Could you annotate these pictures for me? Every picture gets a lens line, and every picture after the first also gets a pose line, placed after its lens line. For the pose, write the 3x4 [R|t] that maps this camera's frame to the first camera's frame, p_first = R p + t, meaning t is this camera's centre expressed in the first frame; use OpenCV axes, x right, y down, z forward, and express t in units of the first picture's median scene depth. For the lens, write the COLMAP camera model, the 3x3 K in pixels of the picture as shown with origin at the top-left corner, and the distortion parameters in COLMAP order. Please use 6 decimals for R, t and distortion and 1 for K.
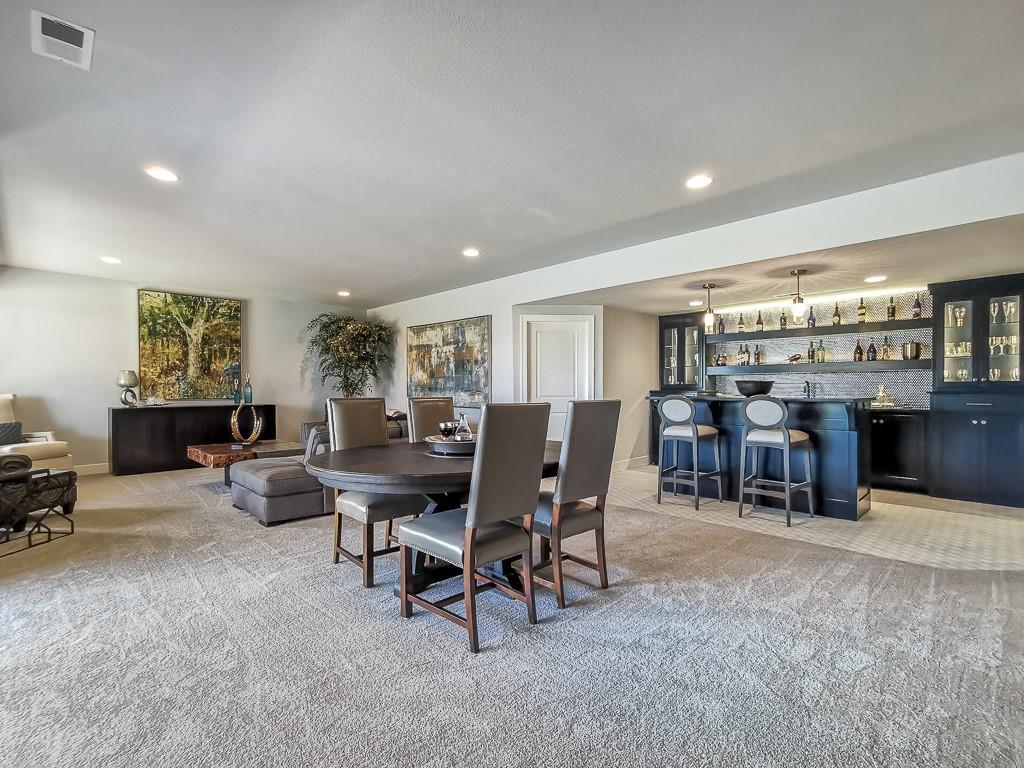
lens RADIAL K [[477.2, 0, 506.2], [0, 477.2, 395.4], [0, 0, 1]] dist [-0.009655, 0.009476]
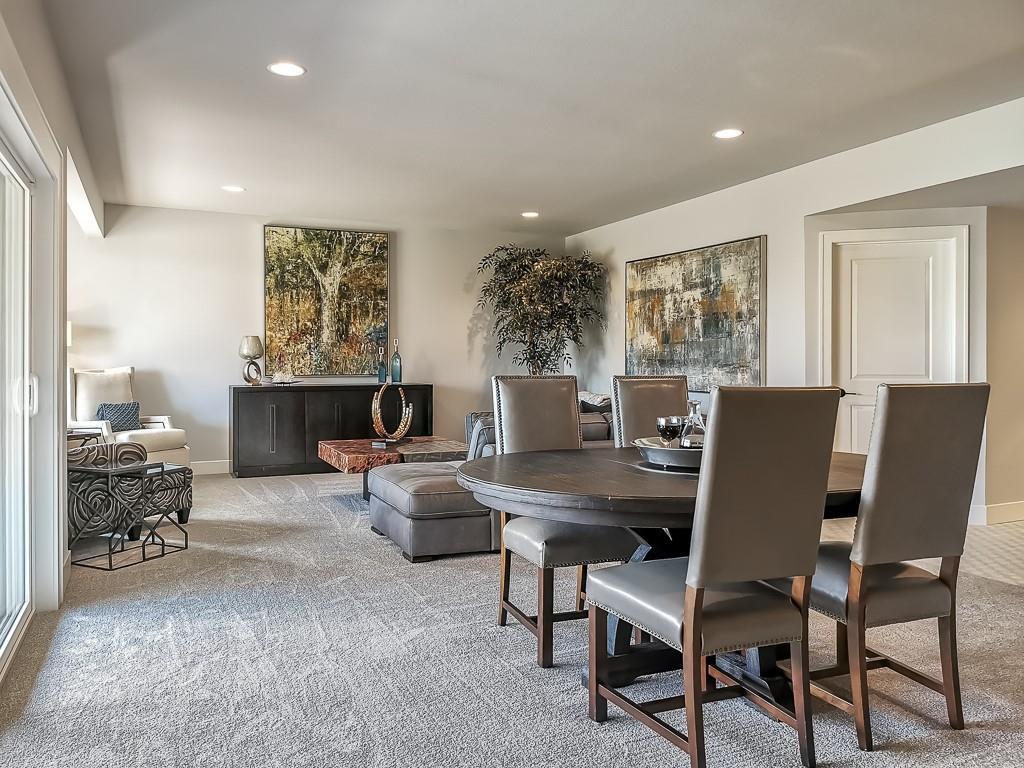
lens RADIAL K [[792.7, 0, 519.8], [0, 792.7, 365.0], [0, 0, 1]] dist [0.027863, -0.027735]
pose [[0.938818, 0.003956, -0.344392, 0.024961], [-0.007173, 0.999942, -0.008068, -0.000209], [0.344340, 0.010045, 0.938791, -0.017149]]
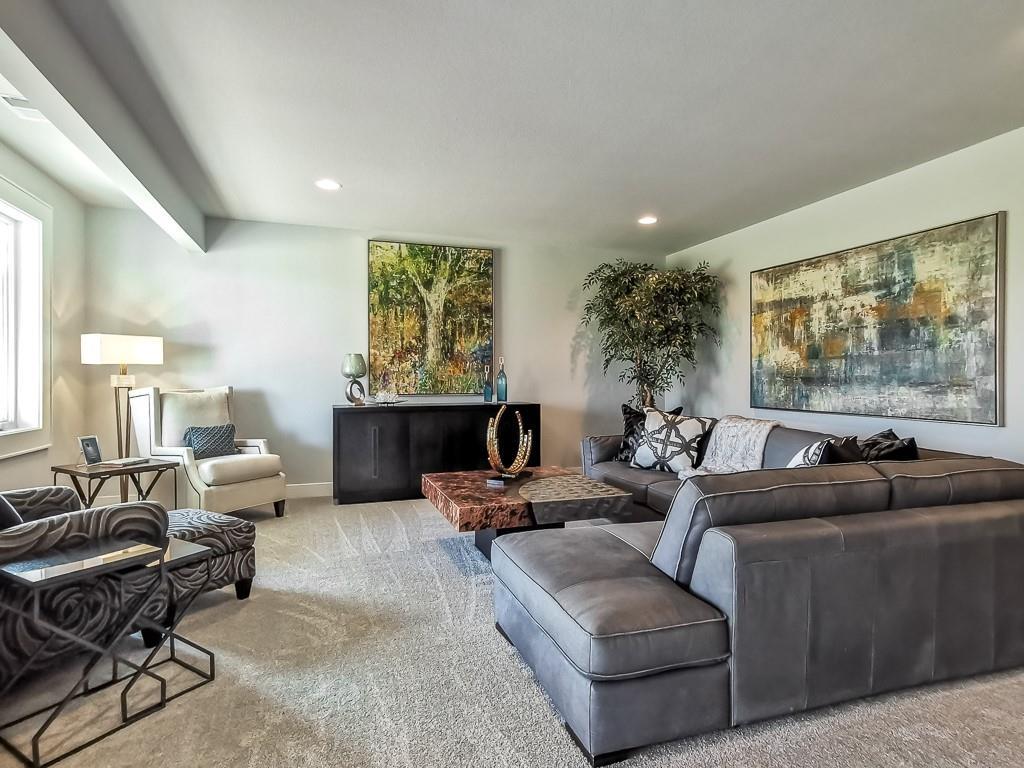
lens RADIAL K [[543.3, 0, 523.2], [0, 543.3, 382.1], [0, 0, 1]] dist [0.003324, 0.004024]
pose [[0.911489, 0.001793, -0.411320, -0.267577], [-0.005793, 0.999947, -0.008478, -0.005525], [0.411283, 0.010111, 0.911451, 0.420512]]
